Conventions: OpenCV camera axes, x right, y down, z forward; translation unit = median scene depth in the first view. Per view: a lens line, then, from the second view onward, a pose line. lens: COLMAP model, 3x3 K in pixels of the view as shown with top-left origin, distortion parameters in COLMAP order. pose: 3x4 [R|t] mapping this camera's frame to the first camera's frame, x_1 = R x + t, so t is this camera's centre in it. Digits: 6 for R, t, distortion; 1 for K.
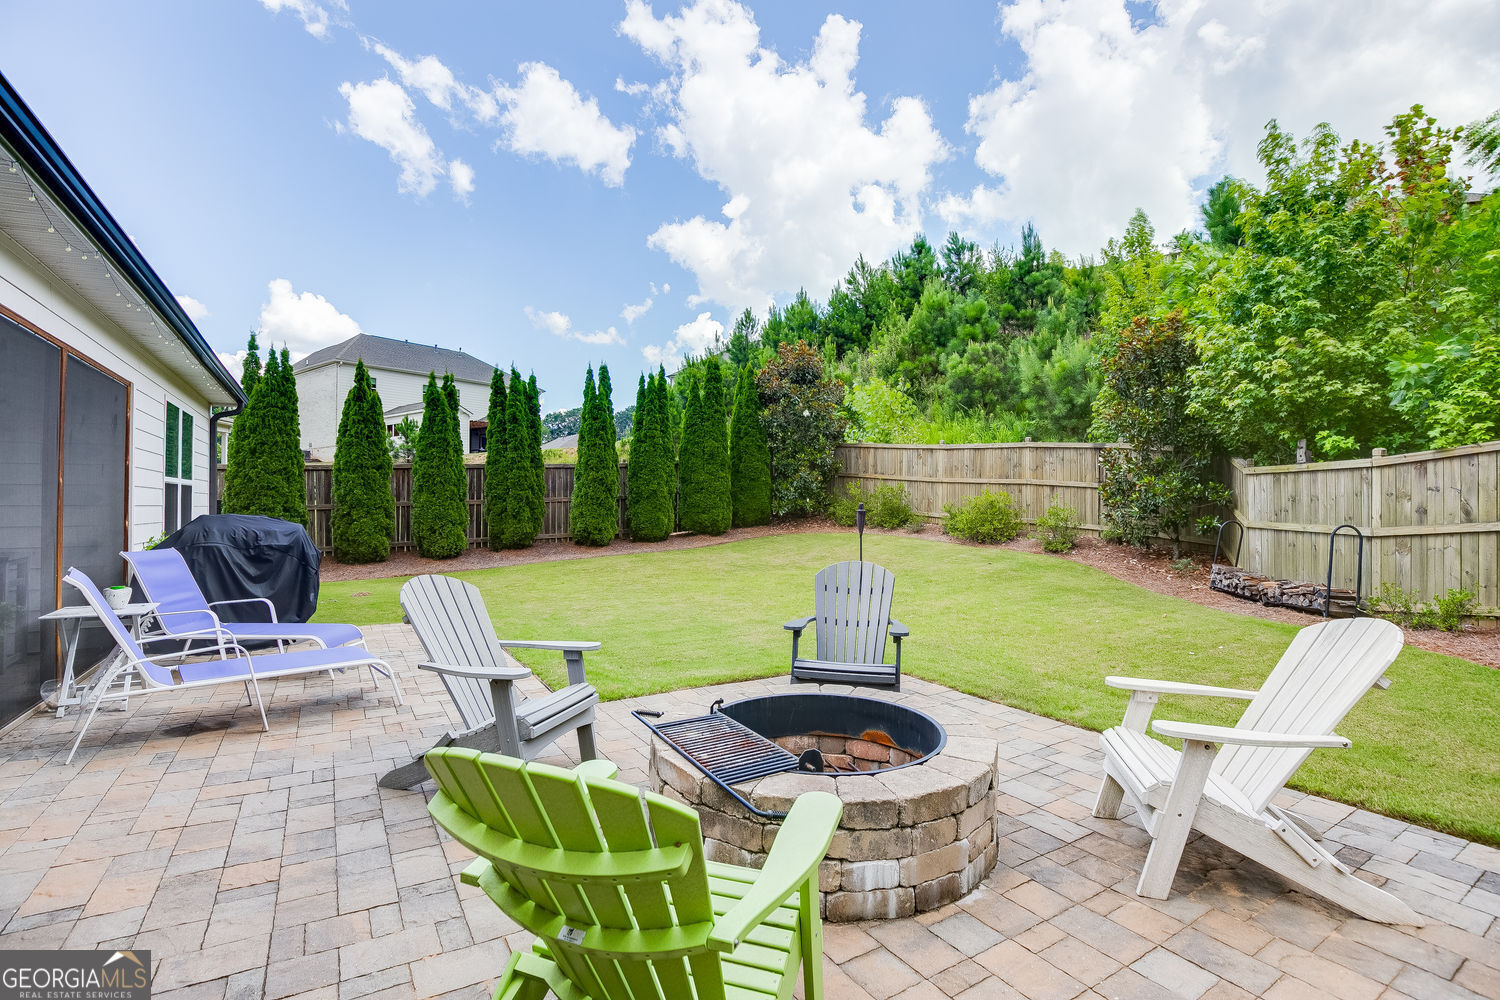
lens RADIAL K [[676.2, 0, 750.0], [0, 676.2, 500.0], [0, 0, 1]] dist [-0.044173, 0.010929]
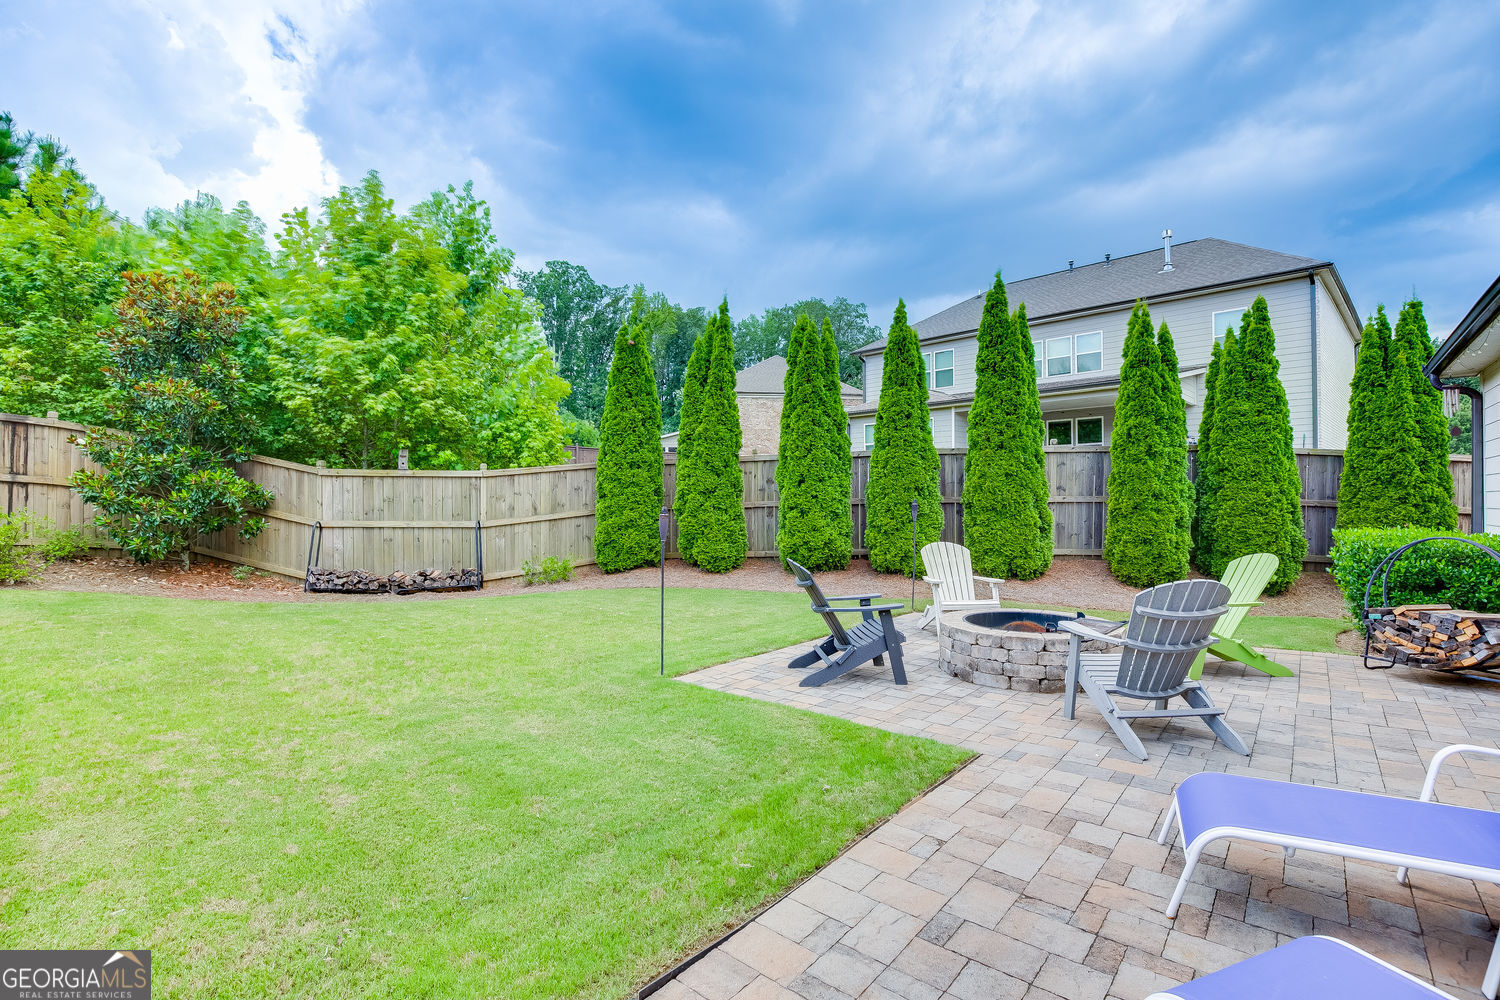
lens RADIAL K [[676.2, 0, 750.0], [0, 676.2, 500.0], [0, 0, 1]] dist [-0.044173, 0.010929]
pose [[-0.305655, 0.003439, 0.952136, -0.288837], [0.000679, 0.999994, -0.003394, 0.001676], [-0.952142, -0.000391, -0.305655, 0.454081]]
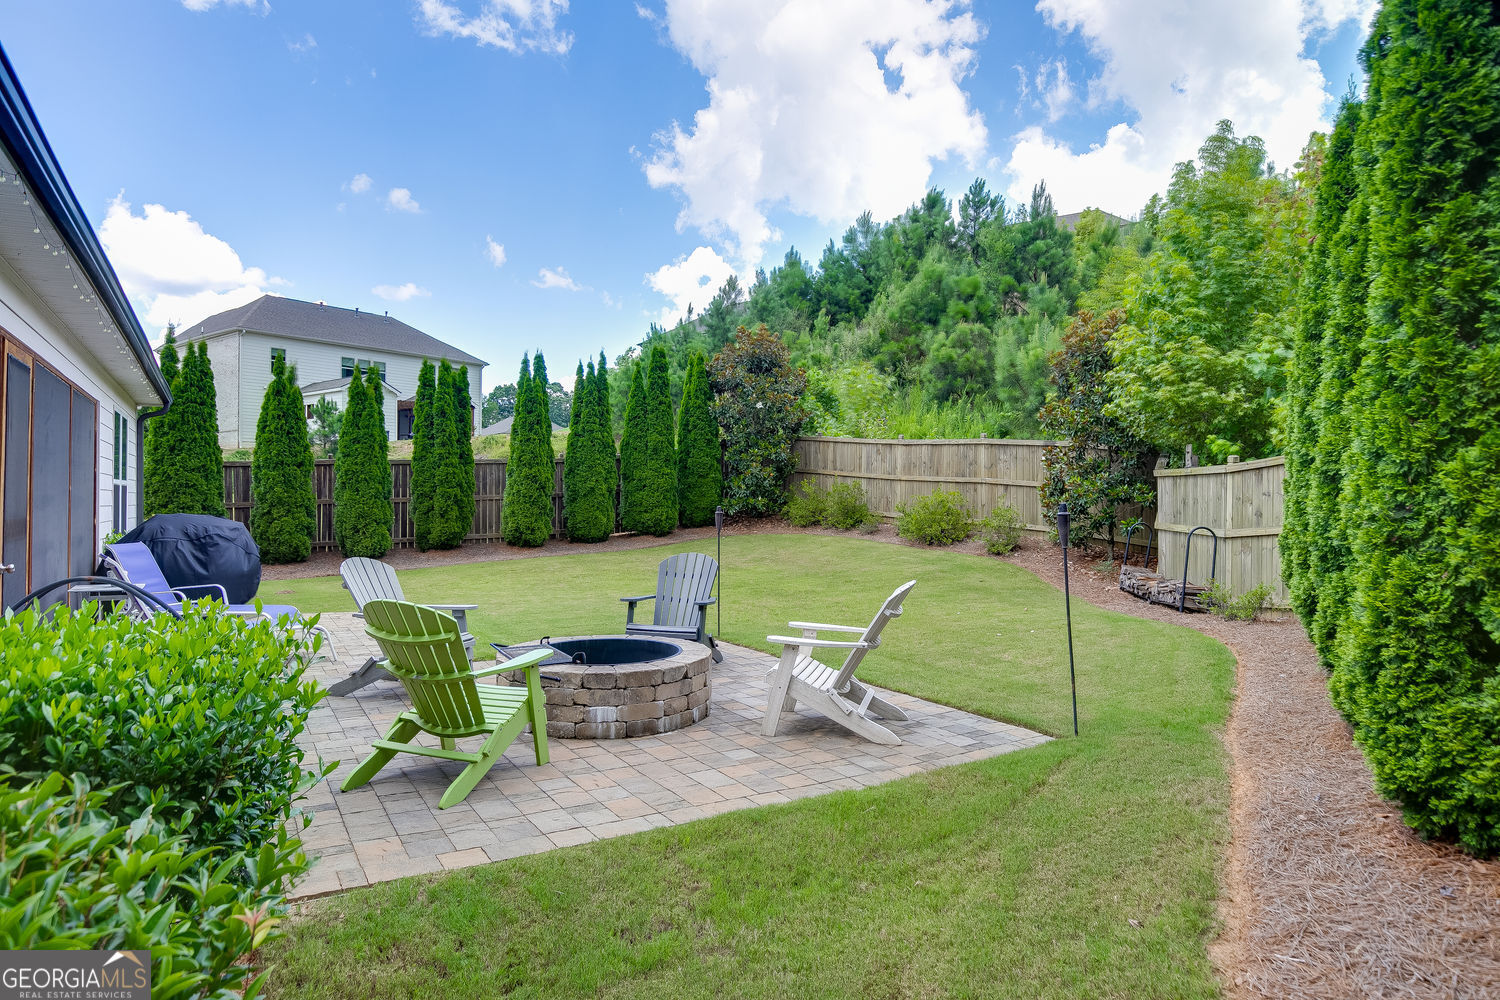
lens RADIAL K [[845.7, 0, 760.3], [0, 845.7, 493.5], [0, 0, 1]] dist [-0.033684, 0.000754]
pose [[0.999941, 0.003135, 0.010438, 0.084597], [-0.003126, 0.999995, -0.000915, -0.006427], [-0.010441, 0.000882, 0.999945, -0.188738]]
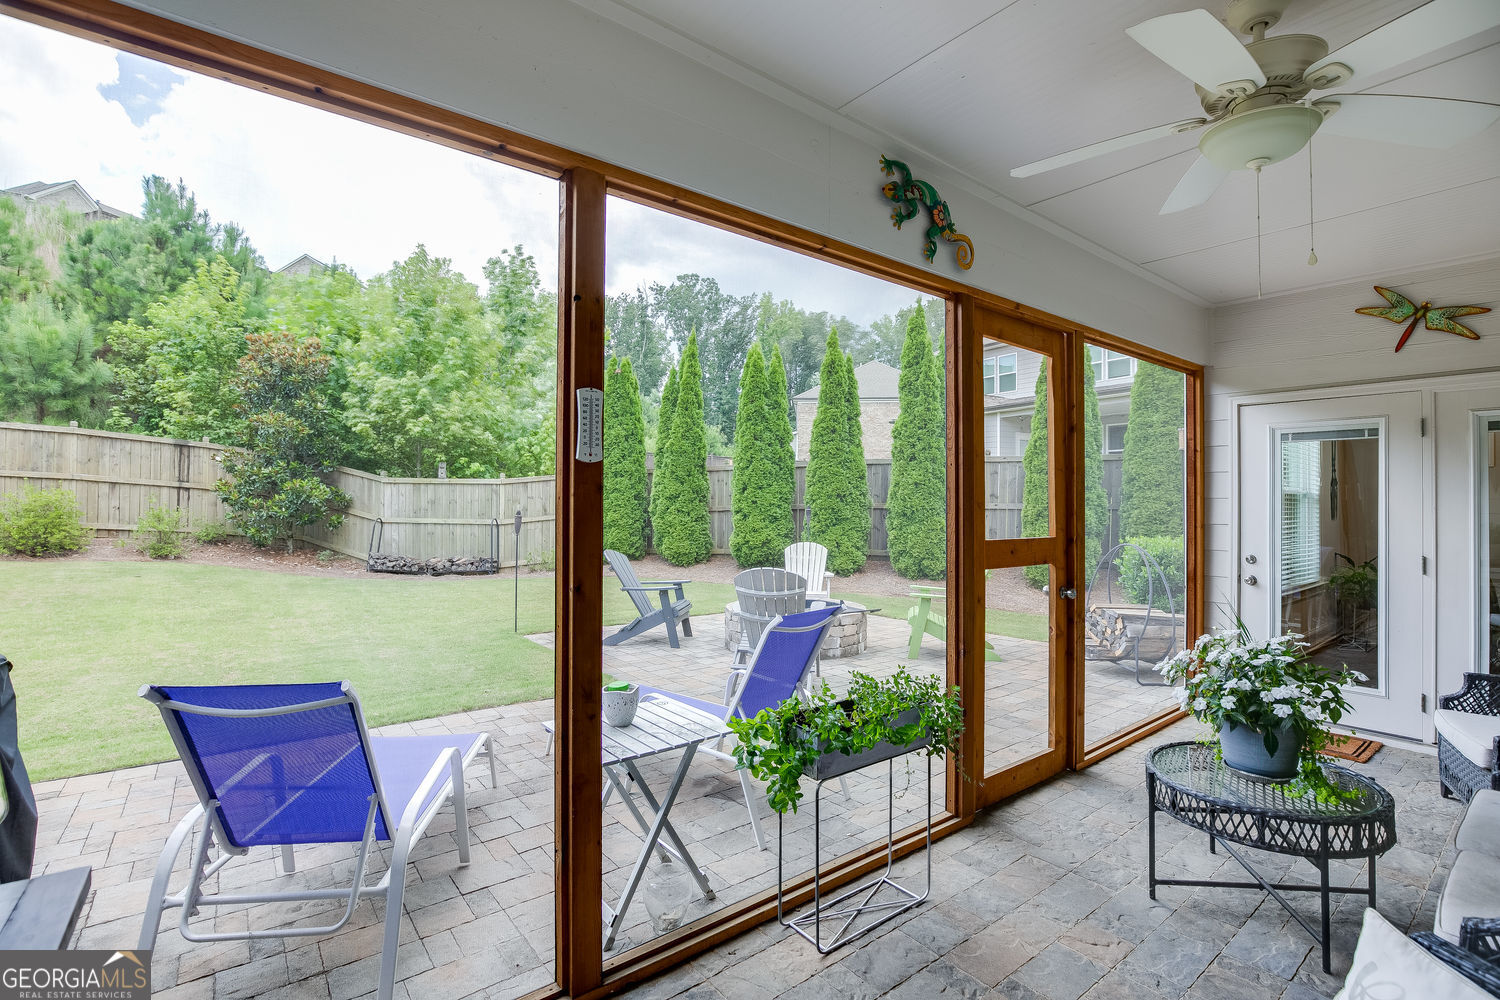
lens RADIAL K [[676.2, 0, 750.0], [0, 676.2, 500.0], [0, 0, 1]] dist [-0.044173, 0.010929]
pose [[-0.102962, 0.005541, 0.994670, -0.437774], [-0.008265, 0.999945, -0.006425, -0.001237], [-0.994651, -0.008882, -0.102910, 0.270677]]
